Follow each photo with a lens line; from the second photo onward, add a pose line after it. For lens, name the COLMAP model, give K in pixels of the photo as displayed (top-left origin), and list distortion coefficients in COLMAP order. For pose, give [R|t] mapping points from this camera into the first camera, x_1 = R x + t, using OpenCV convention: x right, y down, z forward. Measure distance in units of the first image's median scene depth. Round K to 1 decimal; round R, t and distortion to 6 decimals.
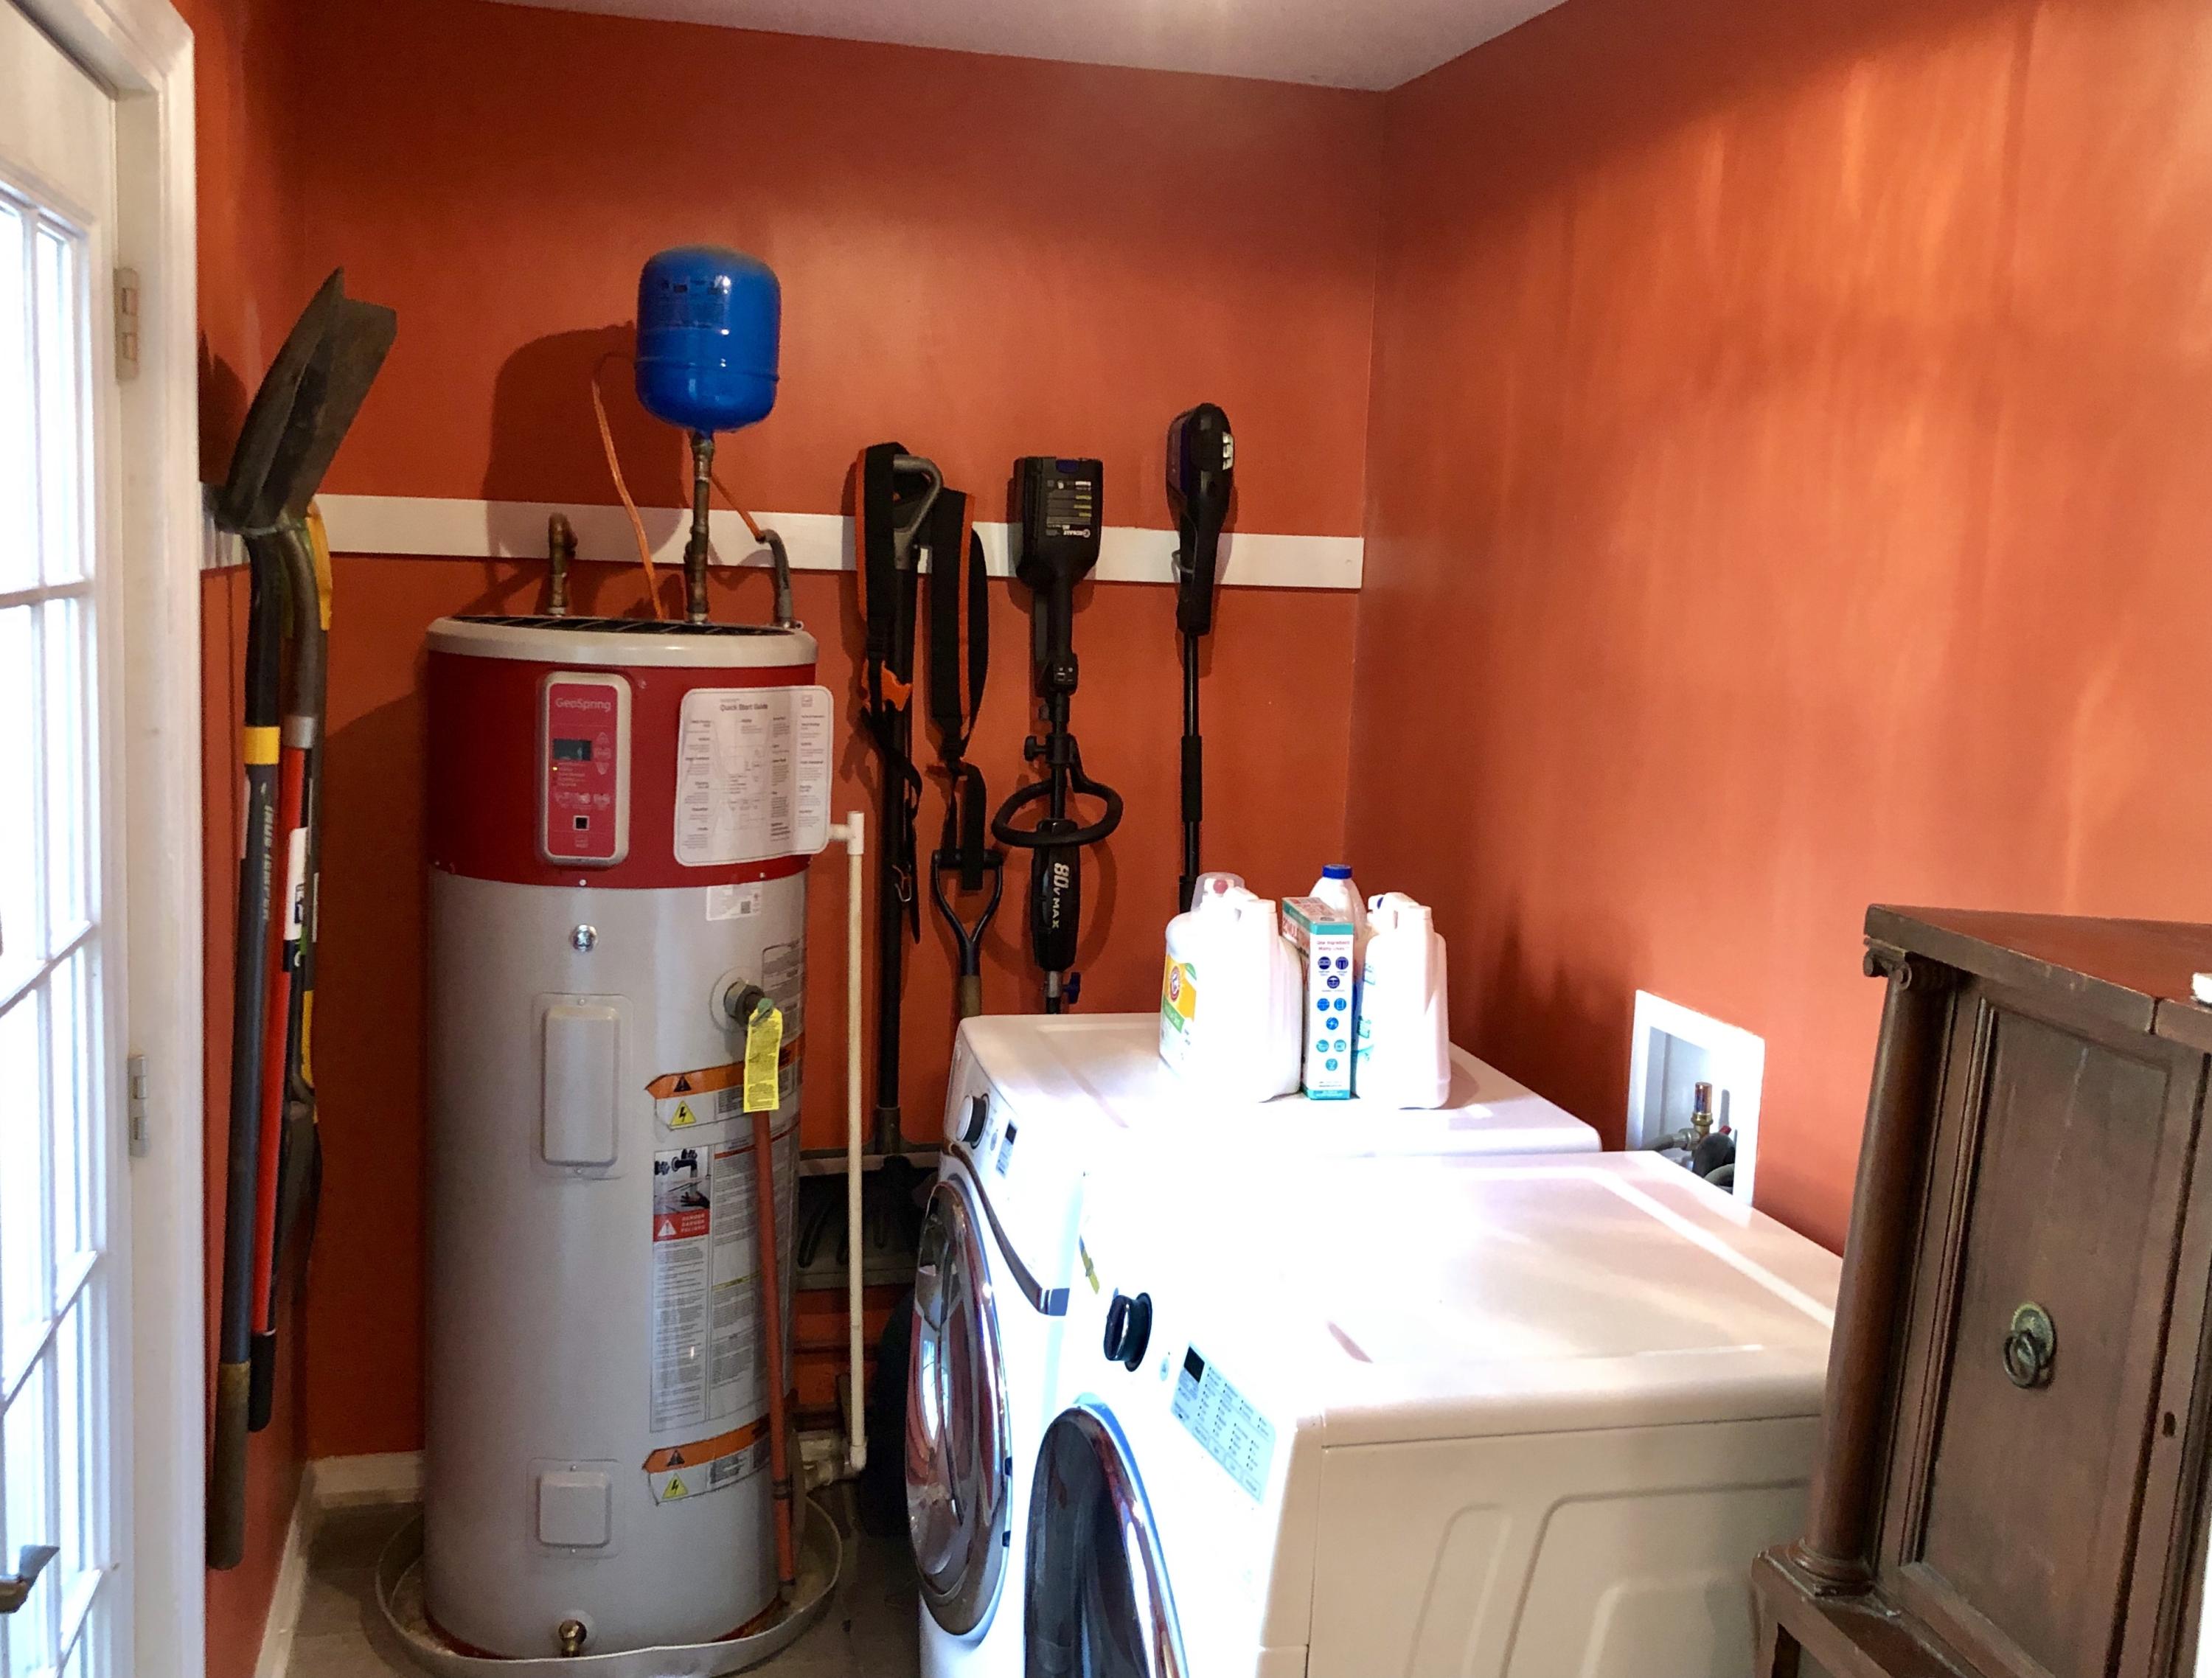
lens RADIAL K [[2109.7, 0, 1104.8], [0, 2109.7, 835.1], [0, 0, 1]] dist [0.019057, 0.000000]
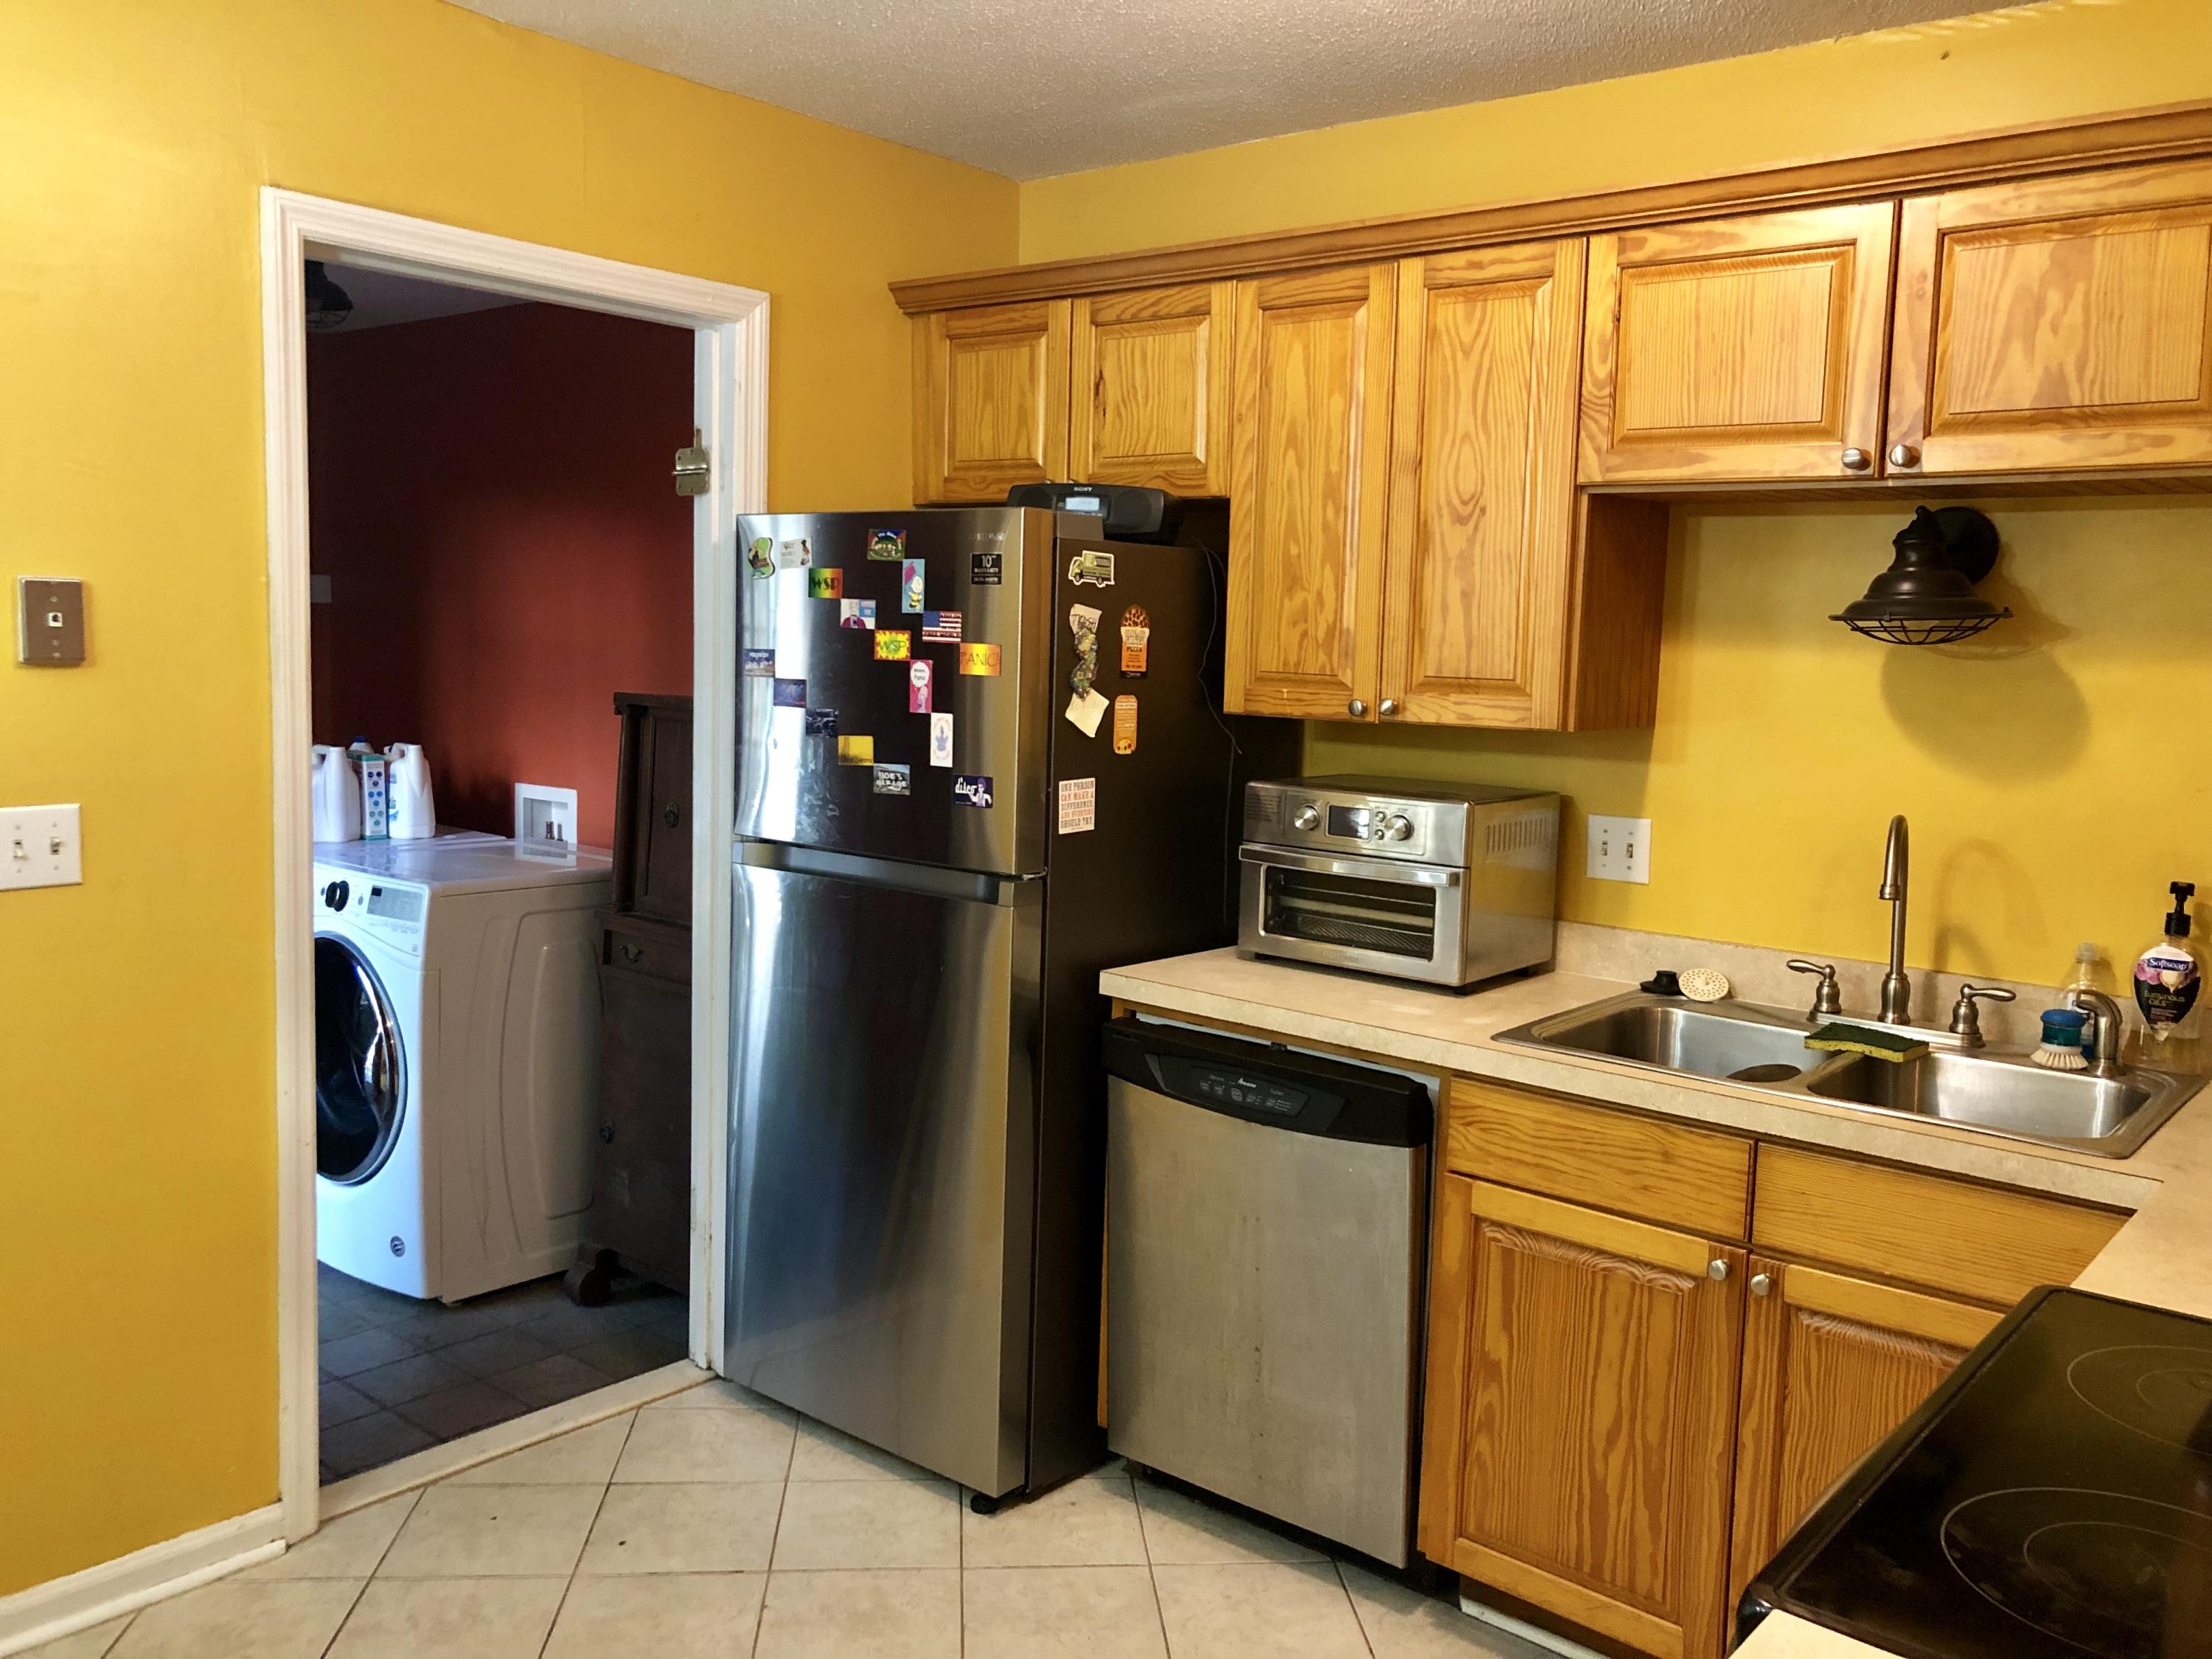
lens RADIAL K [[1849.5, 0, 1102.5], [0, 1849.5, 821.1], [0, 0, 1]] dist [0.027295, 0.001674]
pose [[0.817744, -0.073440, 0.570877, -0.367844], [0.084284, 0.996414, 0.007451, 0.155732], [-0.569377, 0.042023, 0.821002, -0.969797]]
